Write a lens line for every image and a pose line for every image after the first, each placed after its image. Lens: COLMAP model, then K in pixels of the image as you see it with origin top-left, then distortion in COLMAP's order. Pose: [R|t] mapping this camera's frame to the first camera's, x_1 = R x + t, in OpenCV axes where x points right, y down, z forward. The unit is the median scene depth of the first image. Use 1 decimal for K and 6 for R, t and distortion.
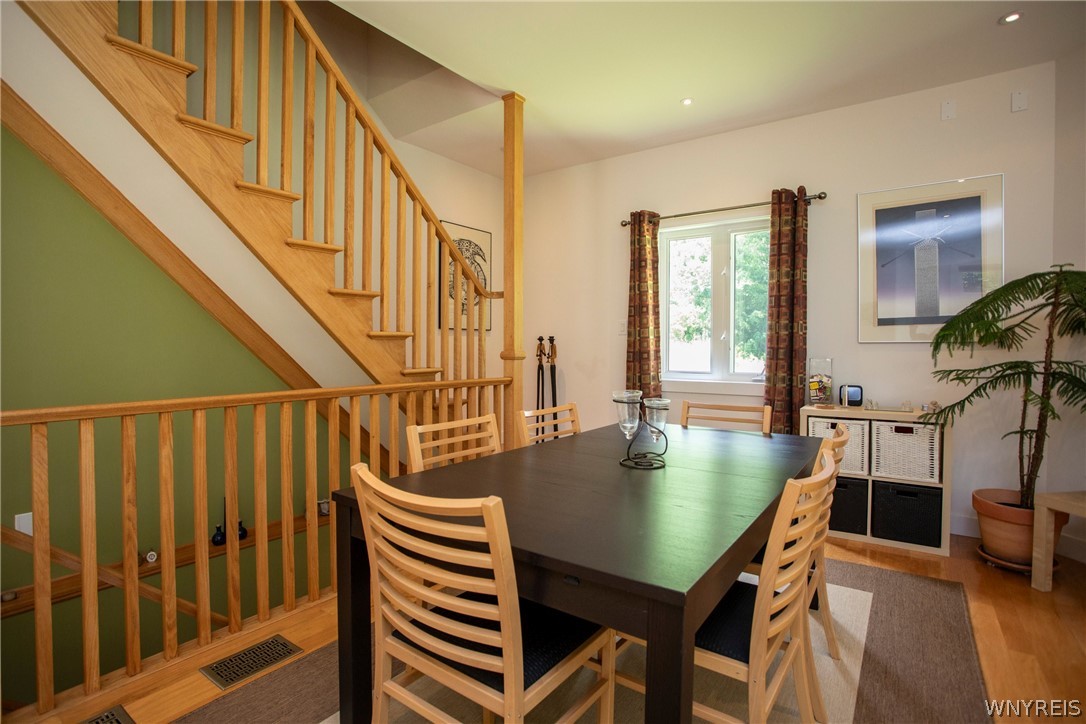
lens RADIAL K [[520.5, 0, 543.0], [0, 520.5, 362.0], [0, 0, 1]] dist [-0.053868, 0.000692]
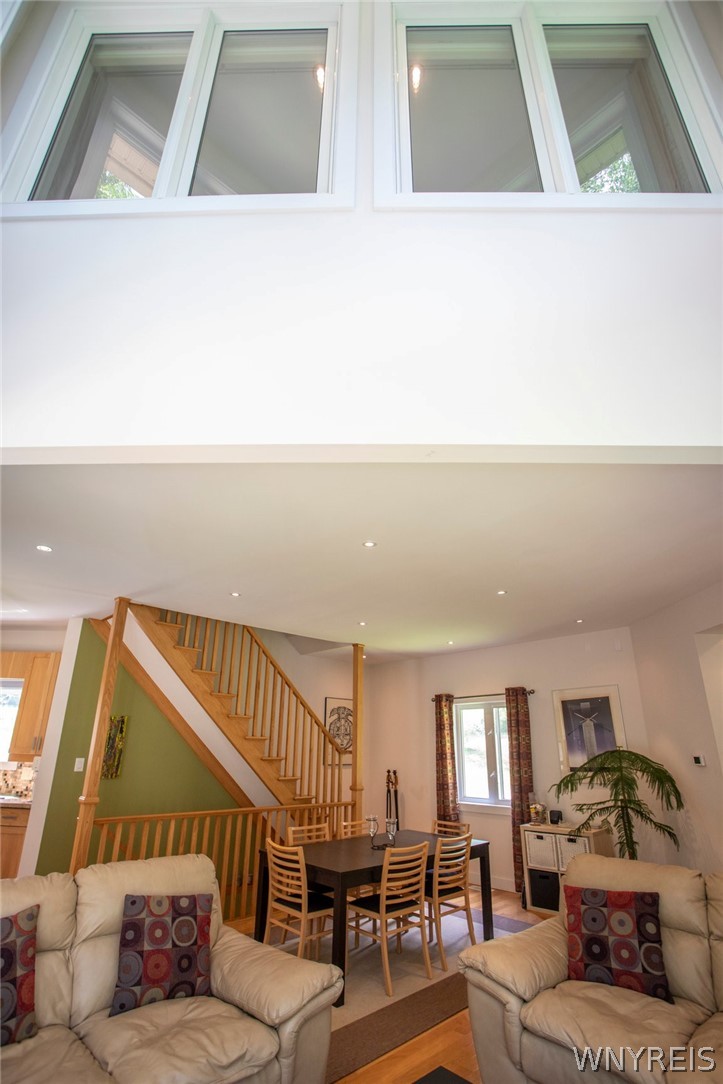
lens RADIAL K [[519.5, 0, 360.6], [0, 519.5, 562.4], [0, 0, 1]] dist [-0.053868, 0.000692]
pose [[0.979821, -0.060380, -0.190538, 0.344032], [-0.012816, 0.932340, -0.361354, -0.098873], [0.199465, 0.356505, 0.912753, -0.898877]]
